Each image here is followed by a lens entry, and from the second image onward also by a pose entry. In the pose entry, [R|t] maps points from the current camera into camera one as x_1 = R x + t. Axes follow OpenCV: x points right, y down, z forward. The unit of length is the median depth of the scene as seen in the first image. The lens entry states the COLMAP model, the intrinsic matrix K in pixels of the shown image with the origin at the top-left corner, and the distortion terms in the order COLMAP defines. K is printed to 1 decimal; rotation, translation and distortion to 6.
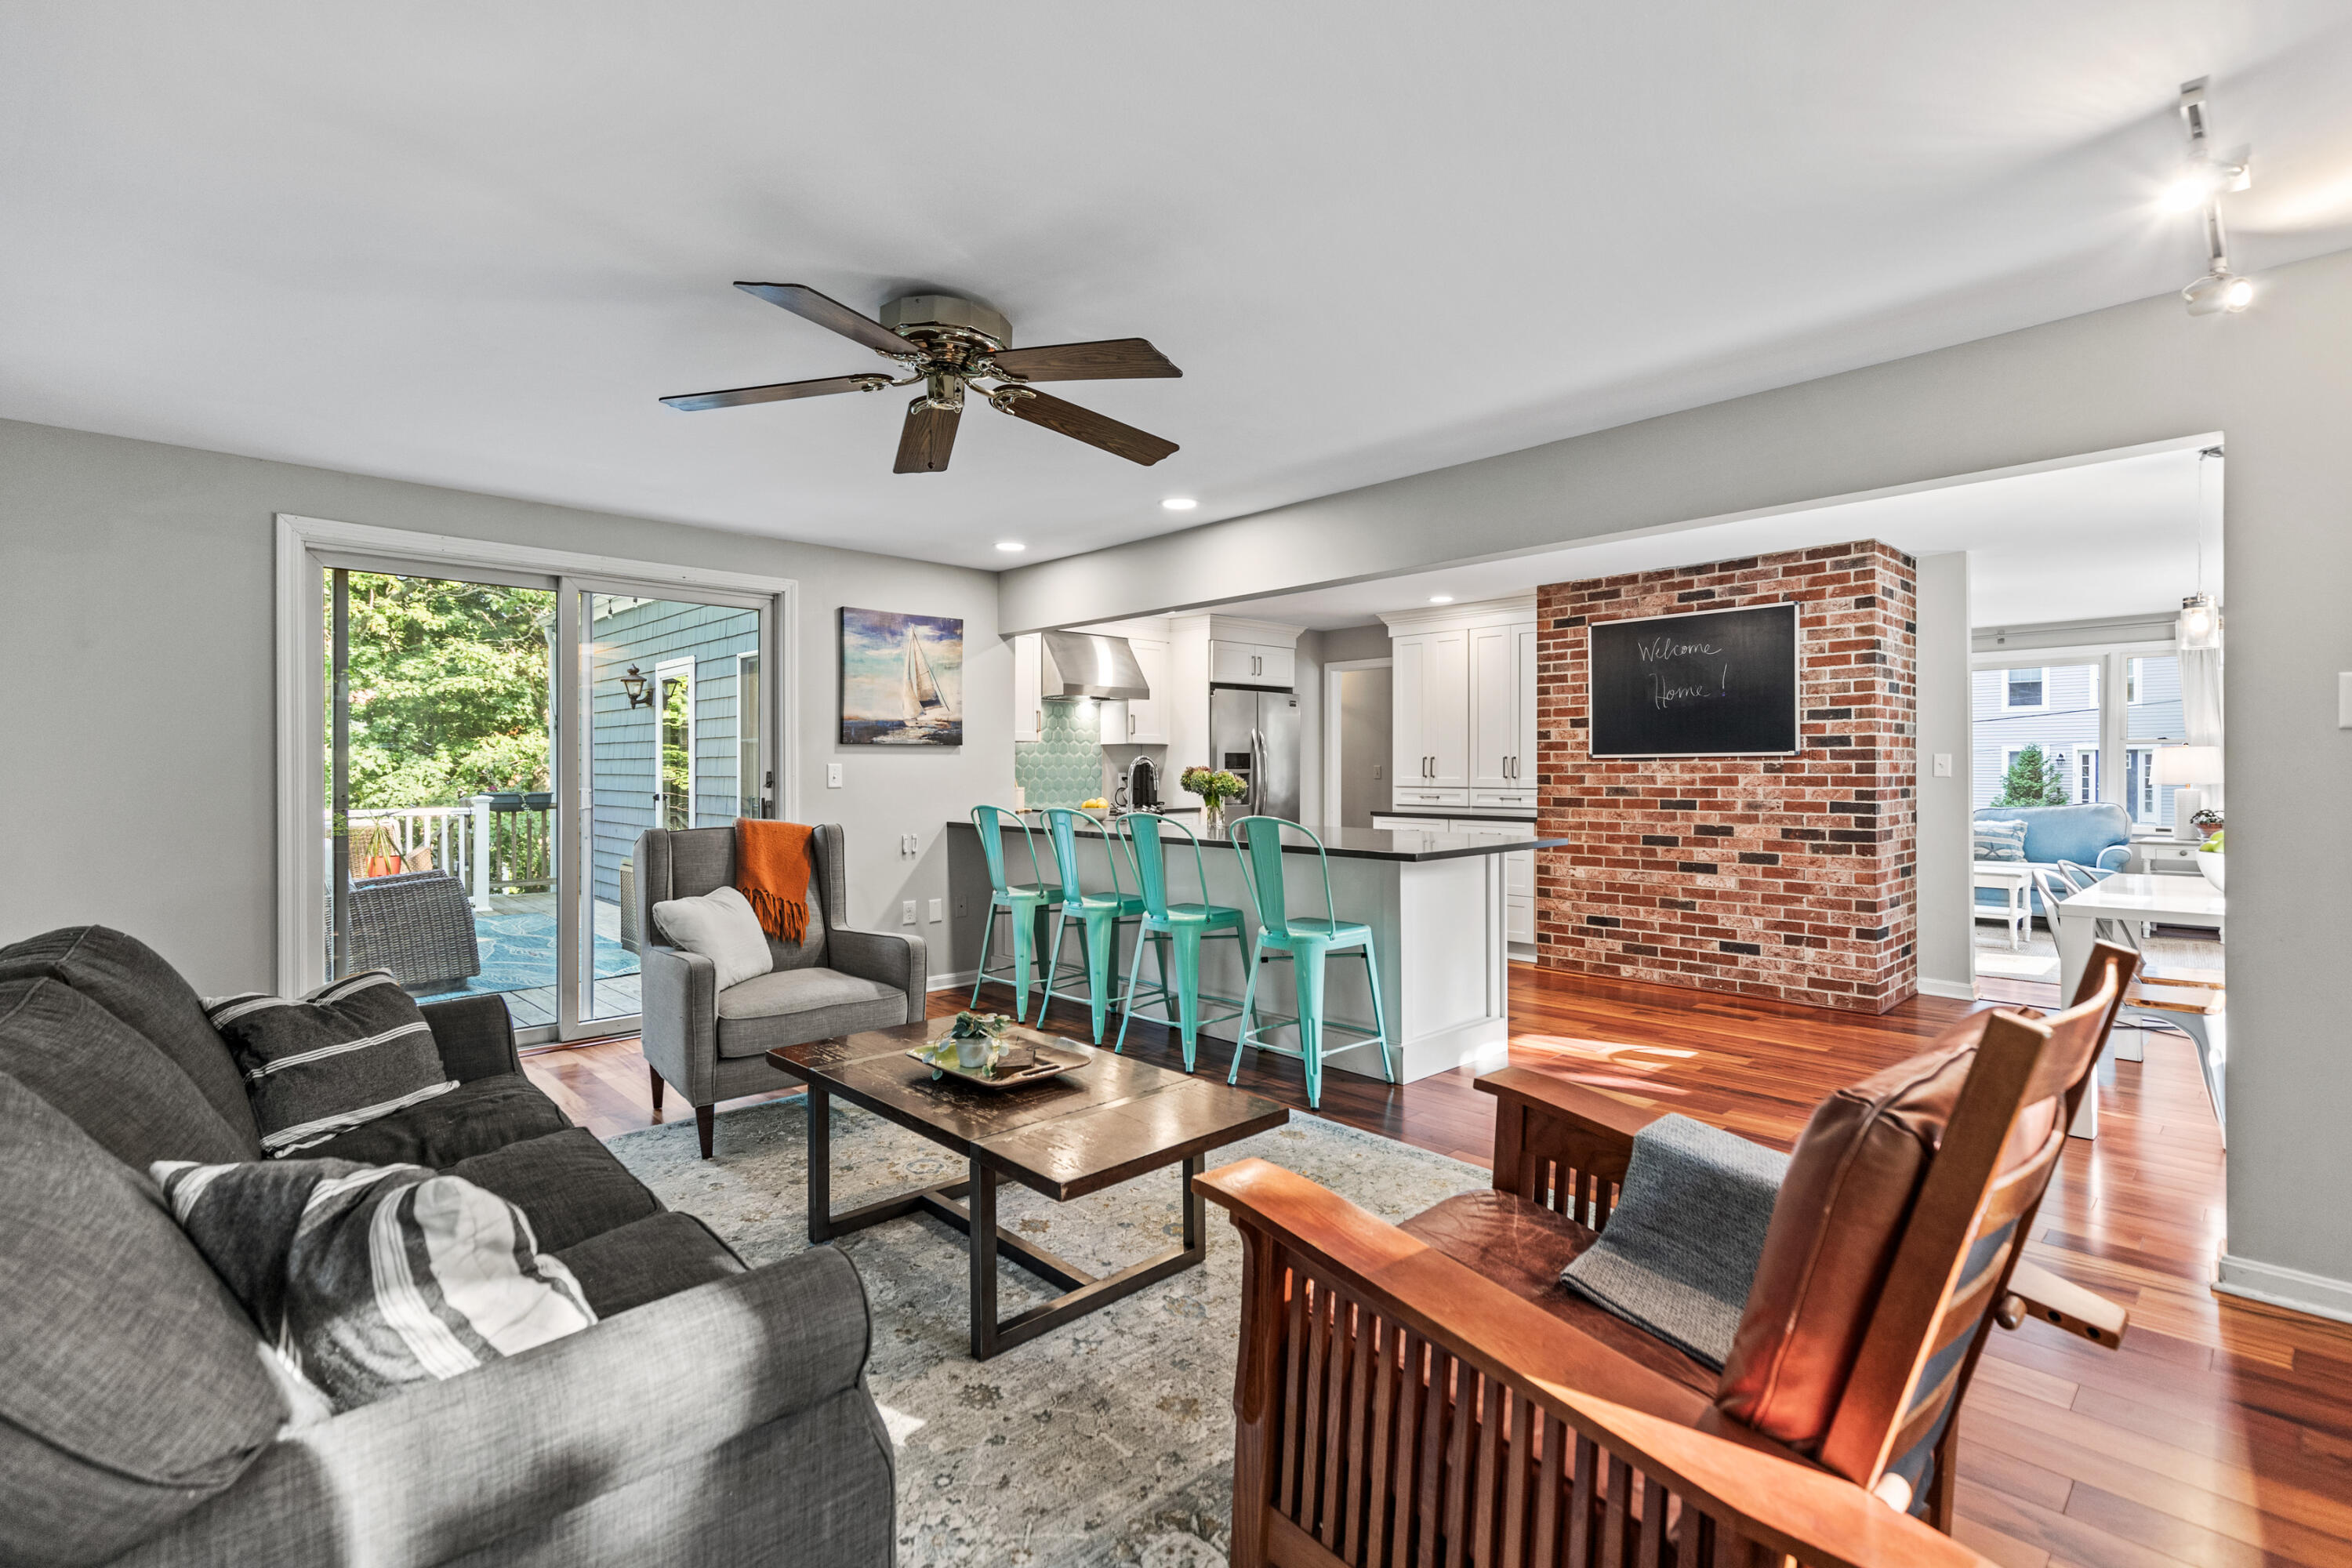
lens RADIAL K [[1077.3, 0, 1192.7], [0, 1077.3, 769.8], [0, 0, 1]] dist [0.006980, -0.000765]
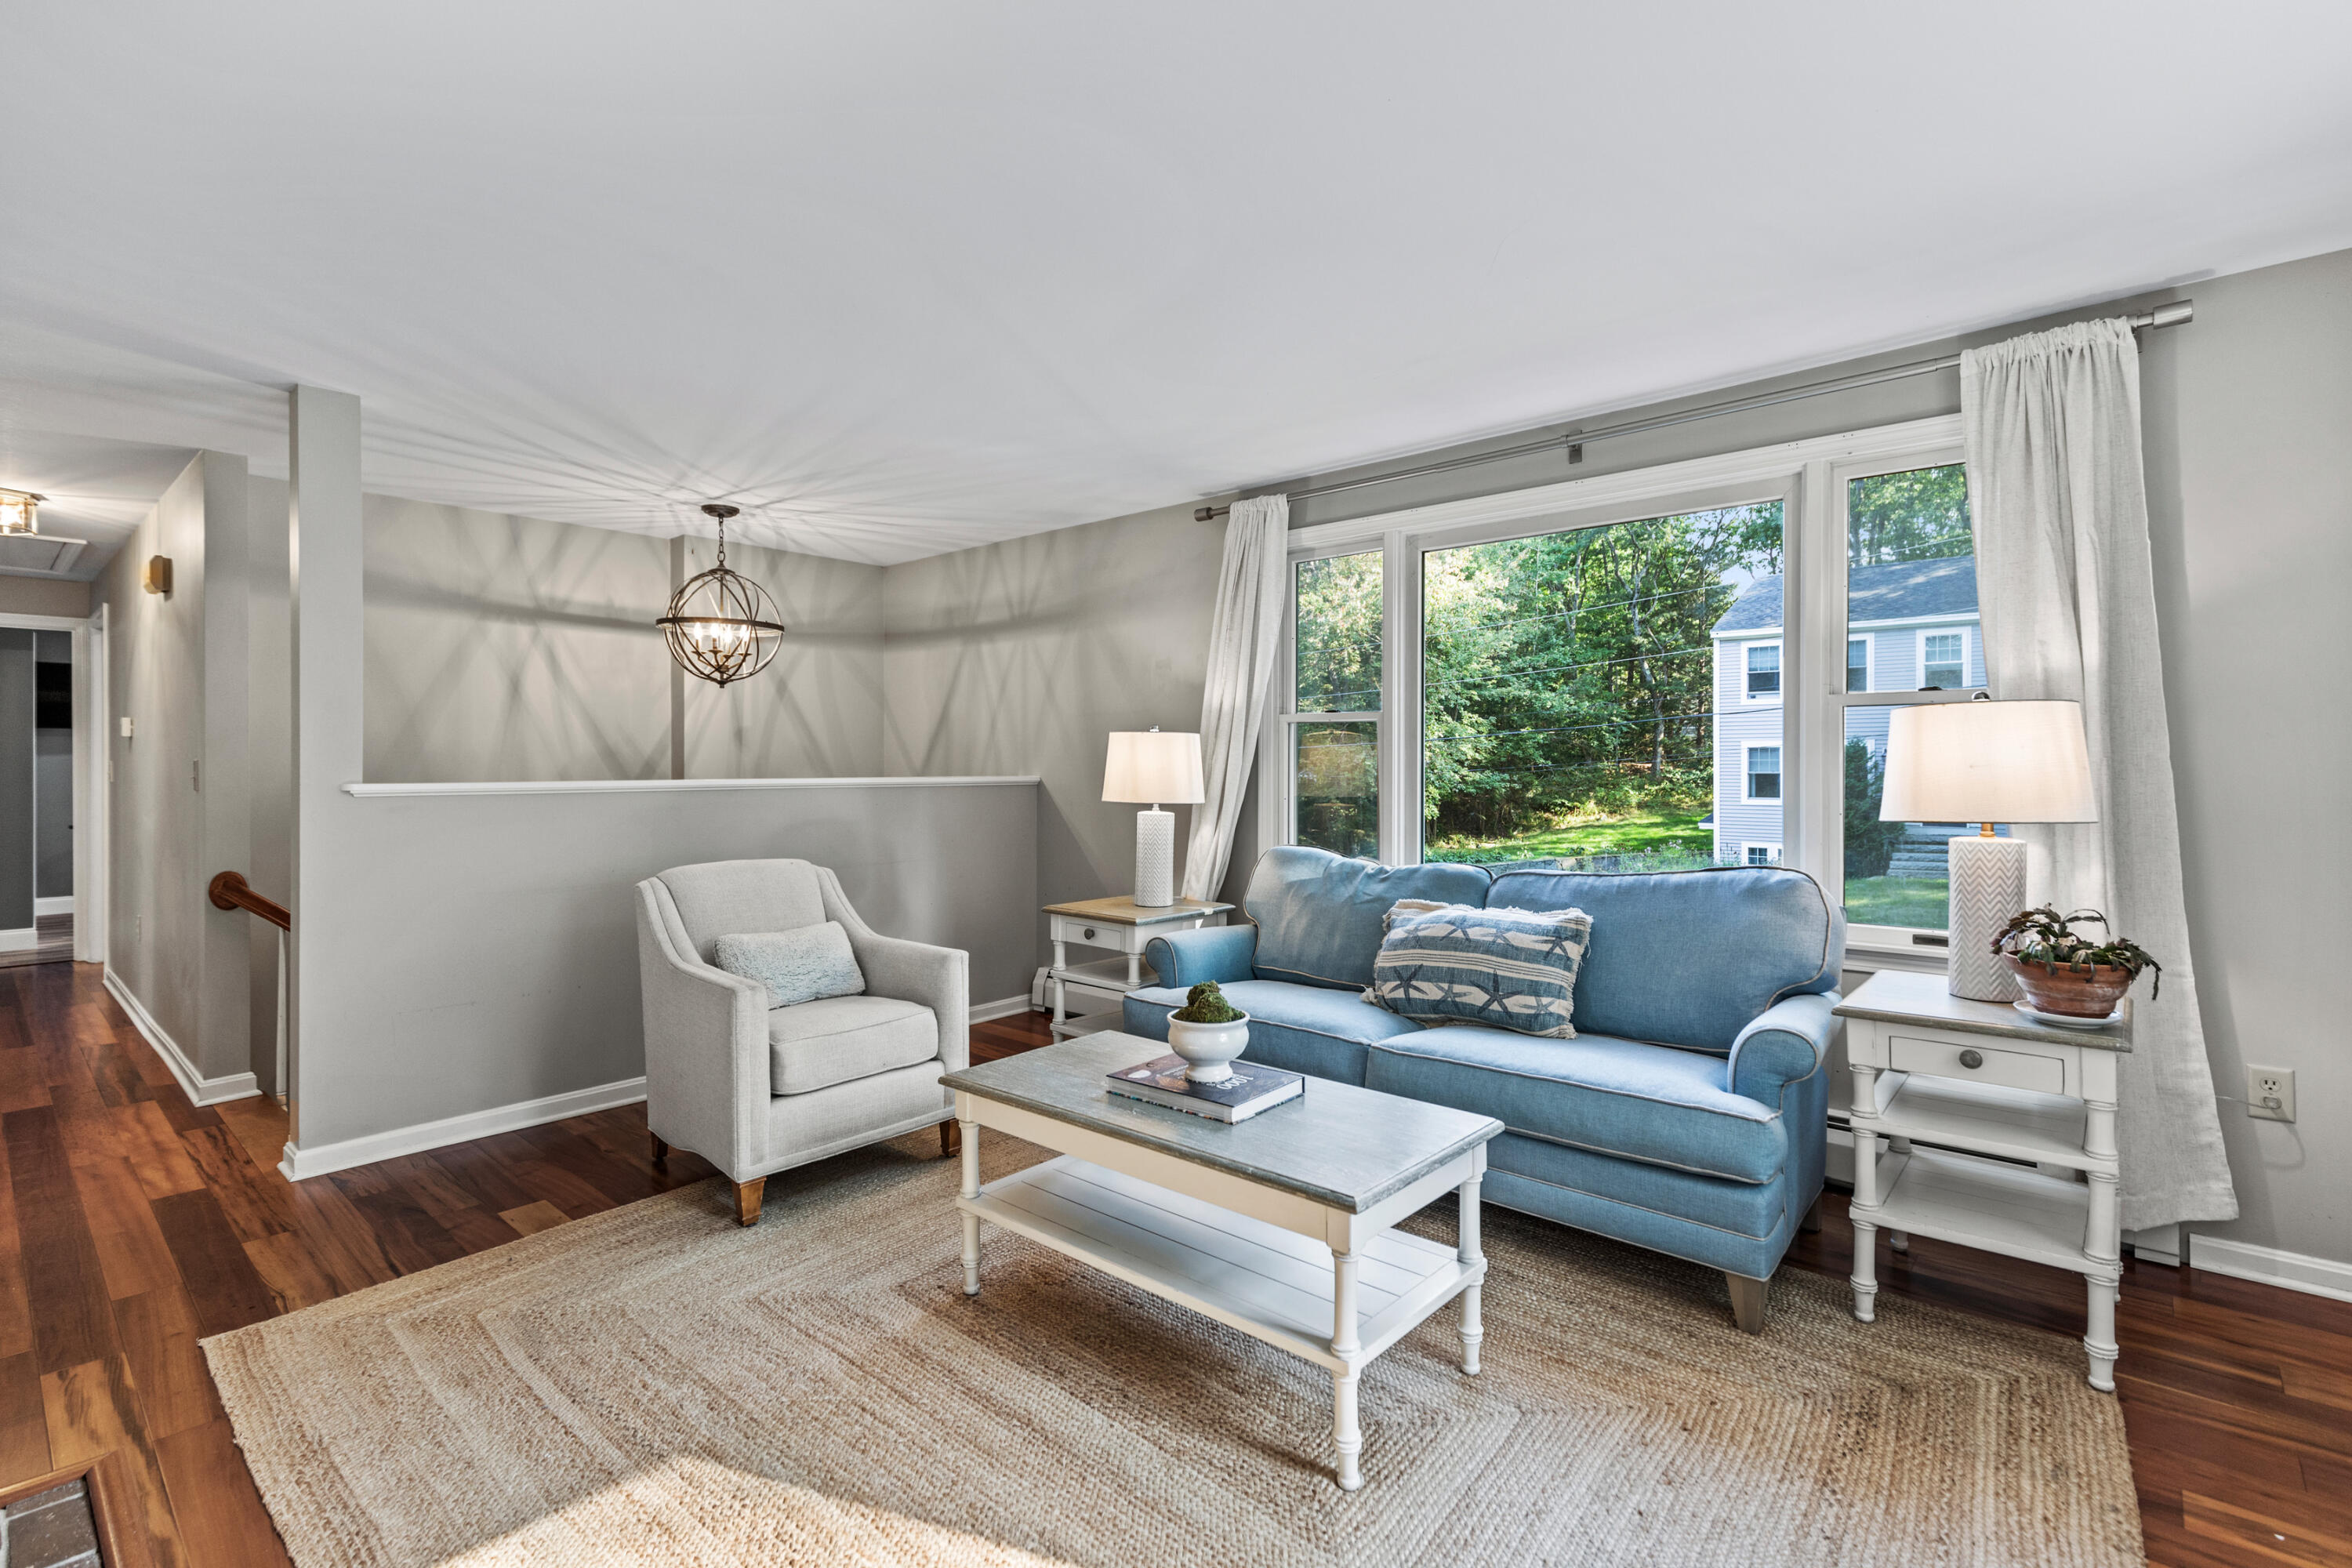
lens RADIAL K [[1085.6, 0, 1195.4], [0, 1085.6, 760.6], [0, 0, 1]] dist [0.011744, -0.001078]
pose [[0.996494, -0.001266, 0.083656, 0.842344], [0.001128, 0.999998, 0.001691, -0.007235], [-0.083657, -0.001591, 0.996493, 0.893454]]
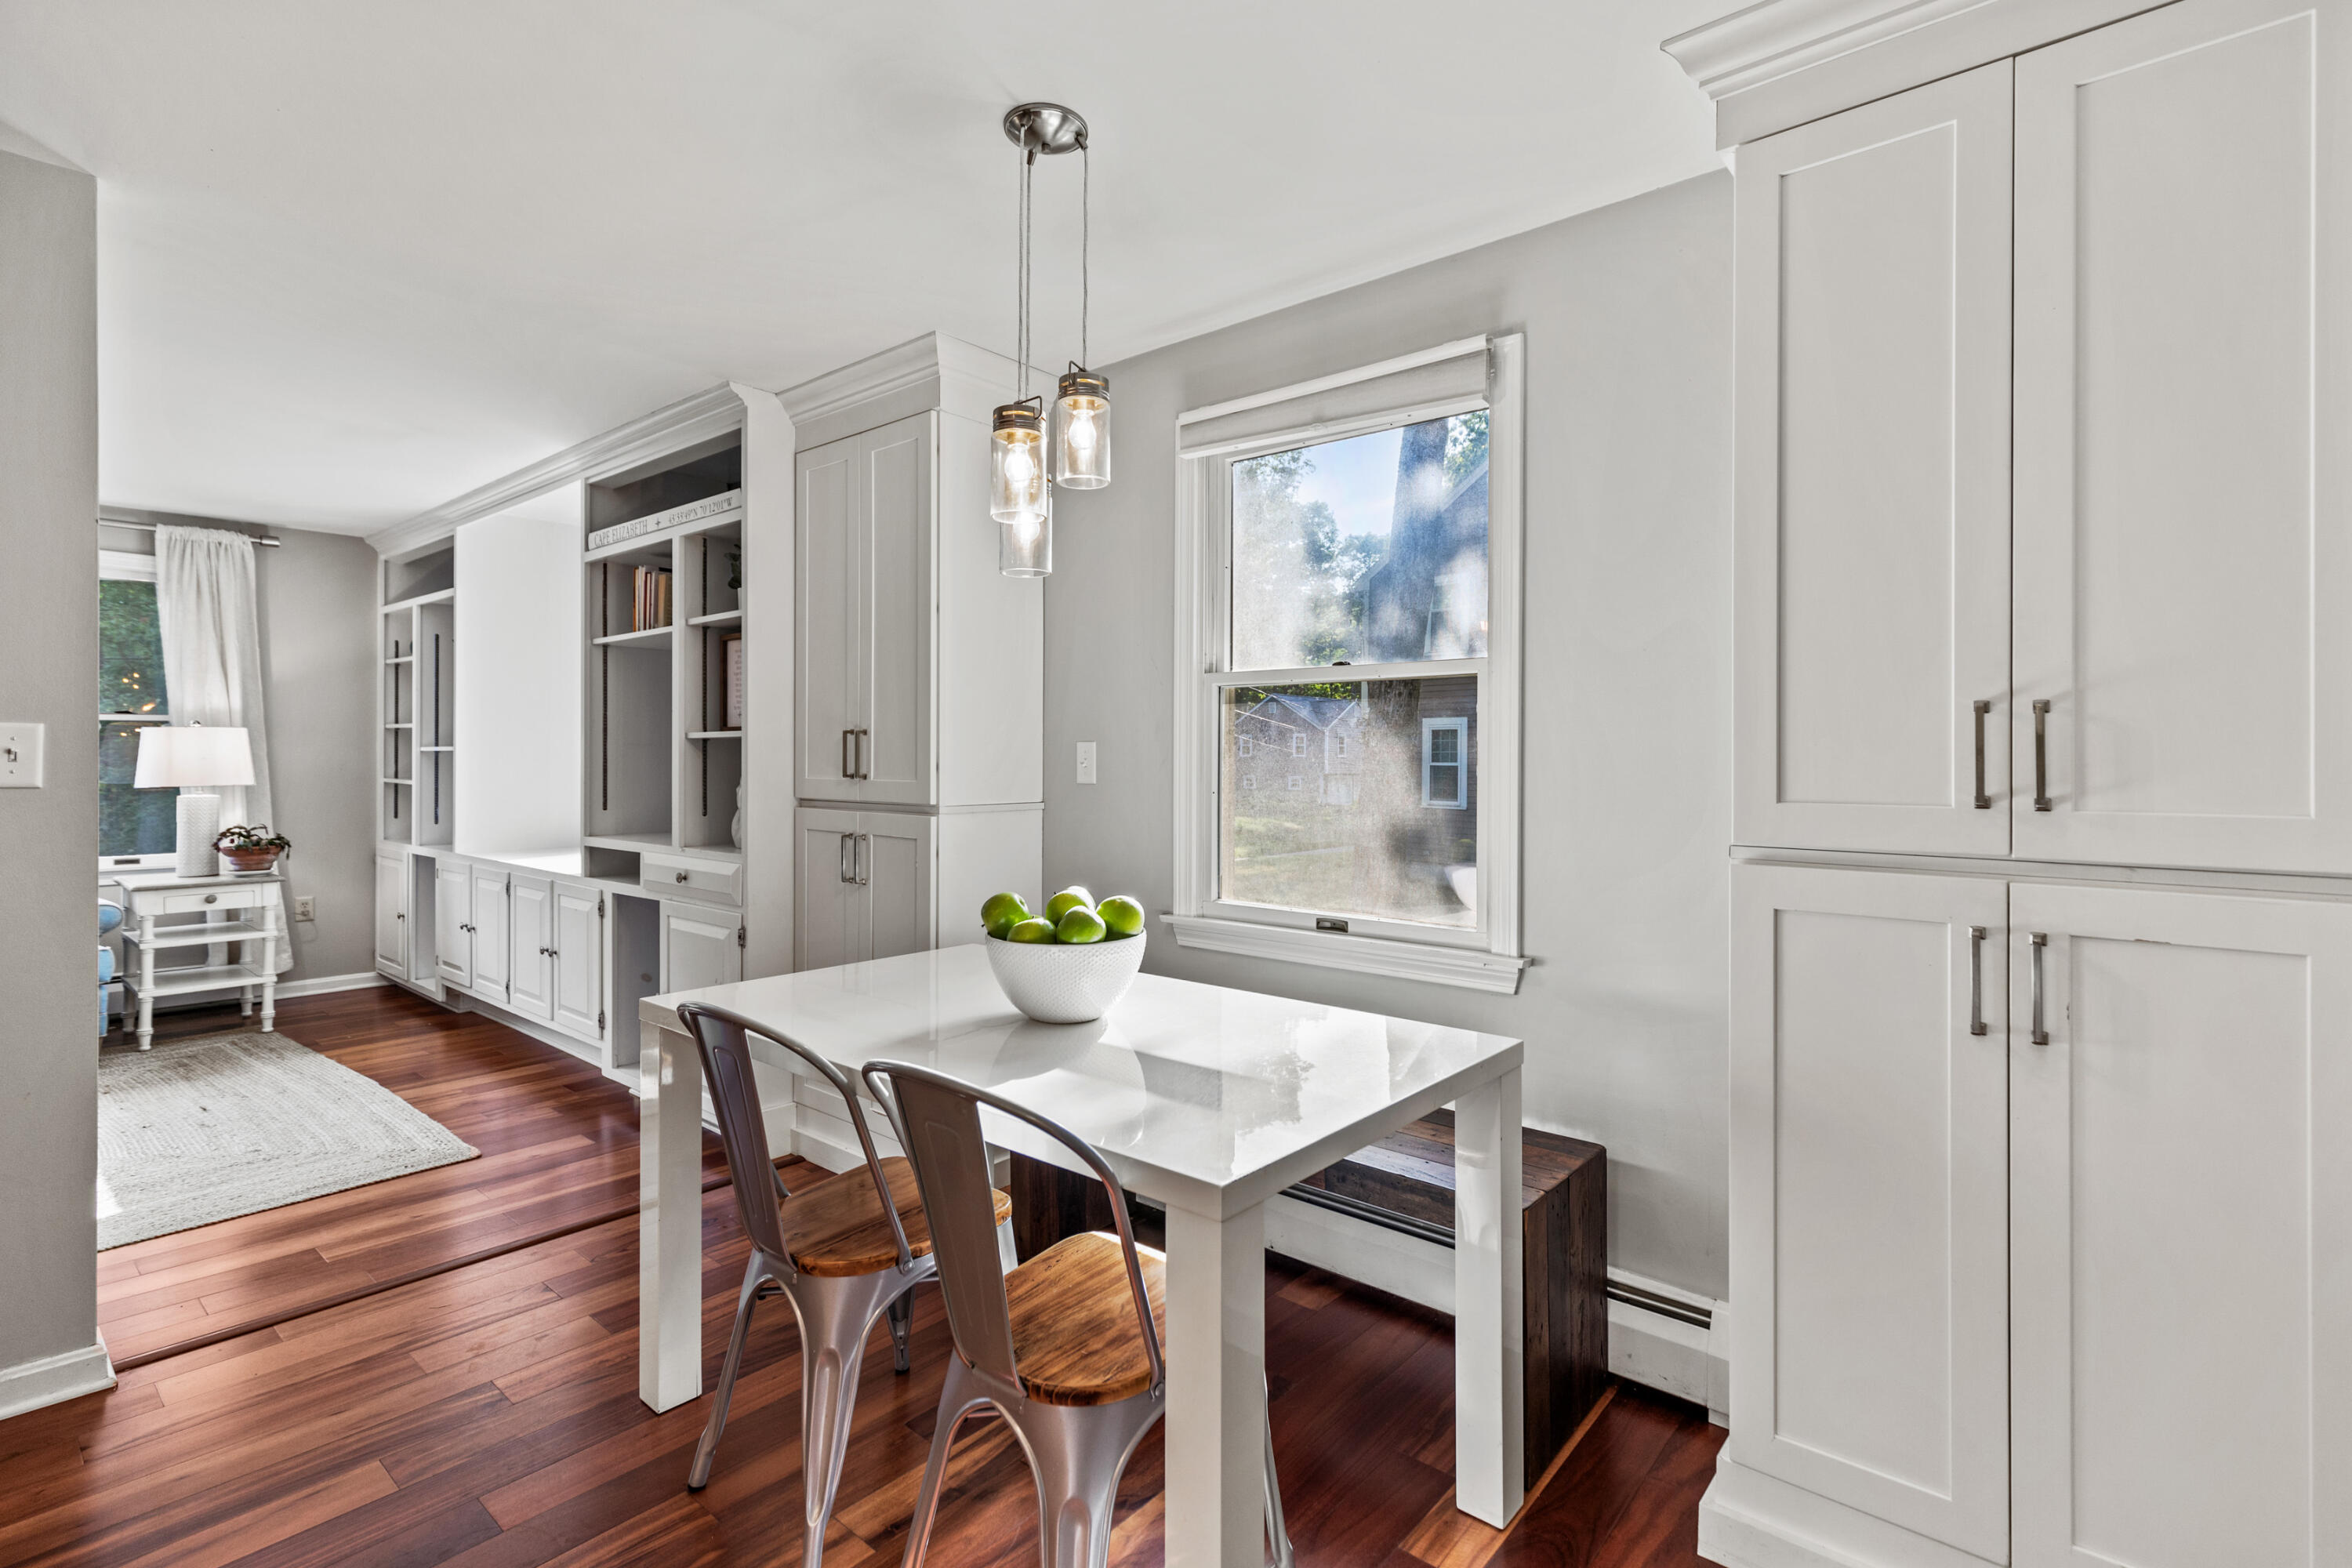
lens RADIAL K [[1077.3, 0, 1192.7], [0, 1077.3, 769.8], [0, 0, 1]] dist [0.006980, -0.000765]
pose [[-0.116901, -0.000835, 0.993143, 0.289421], [-0.007669, 0.999971, -0.000062, -0.000741], [-0.993114, -0.007624, -0.116904, 0.641380]]
